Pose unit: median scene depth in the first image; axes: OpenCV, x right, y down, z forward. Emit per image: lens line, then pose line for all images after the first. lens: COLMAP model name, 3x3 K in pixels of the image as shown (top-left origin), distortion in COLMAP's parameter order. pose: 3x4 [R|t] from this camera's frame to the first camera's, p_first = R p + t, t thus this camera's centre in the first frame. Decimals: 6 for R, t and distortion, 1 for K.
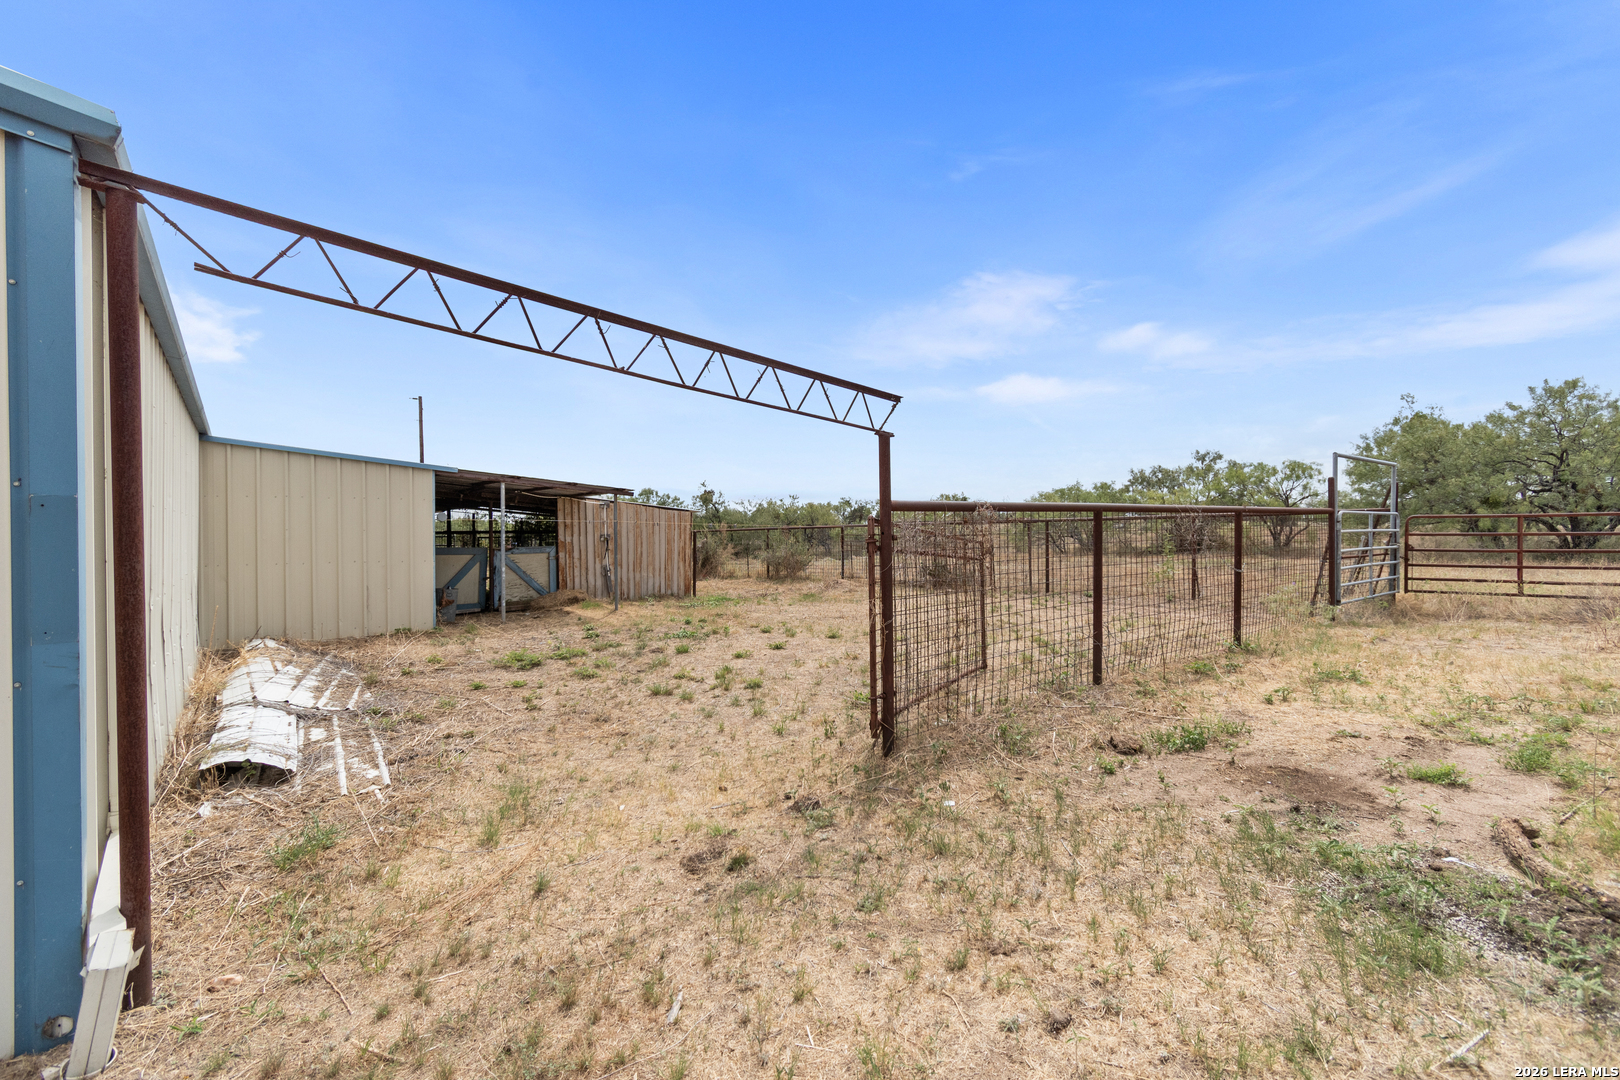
lens RADIAL K [[702.3, 0, 809.5], [0, 702.3, 531.4], [0, 0, 1]] dist [-0.001979, 0.000081]
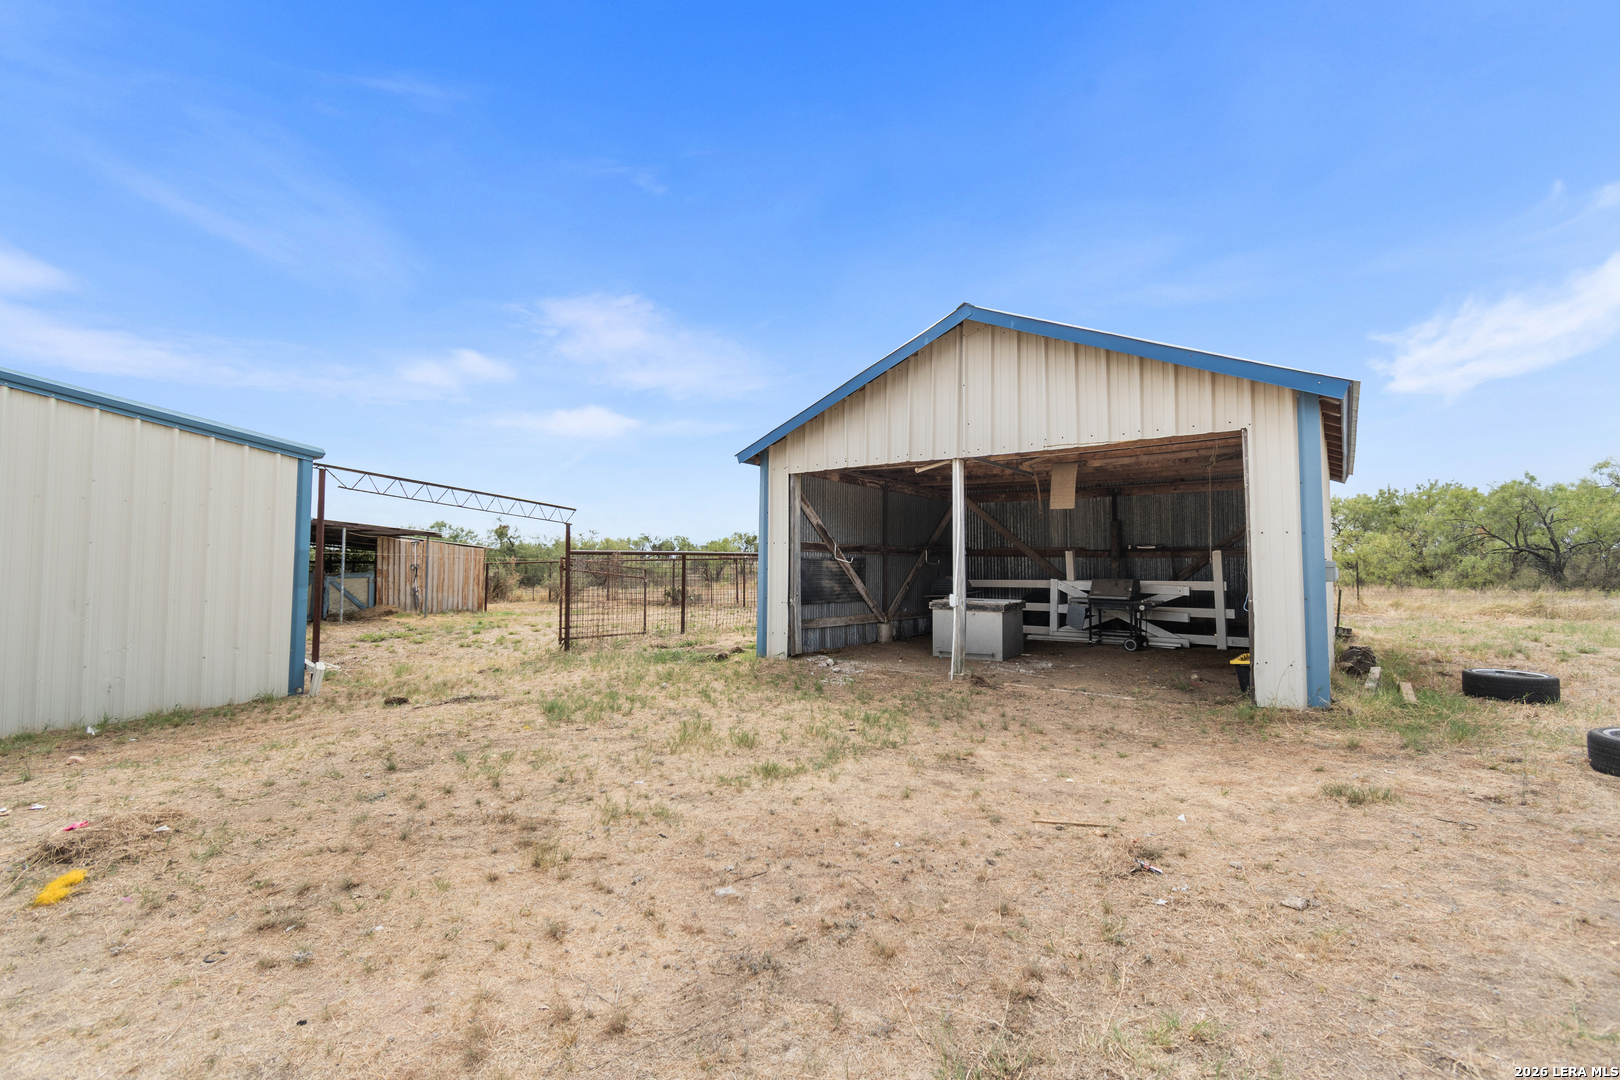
lens RADIAL K [[702.3, 0, 809.5], [0, 702.3, 531.4], [0, 0, 1]] dist [-0.001979, 0.000081]
pose [[0.964851, 0.022253, 0.261854, 0.085141], [-0.009114, 0.998643, -0.051284, 0.003028], [-0.262640, 0.047095, 0.963744, -0.499741]]
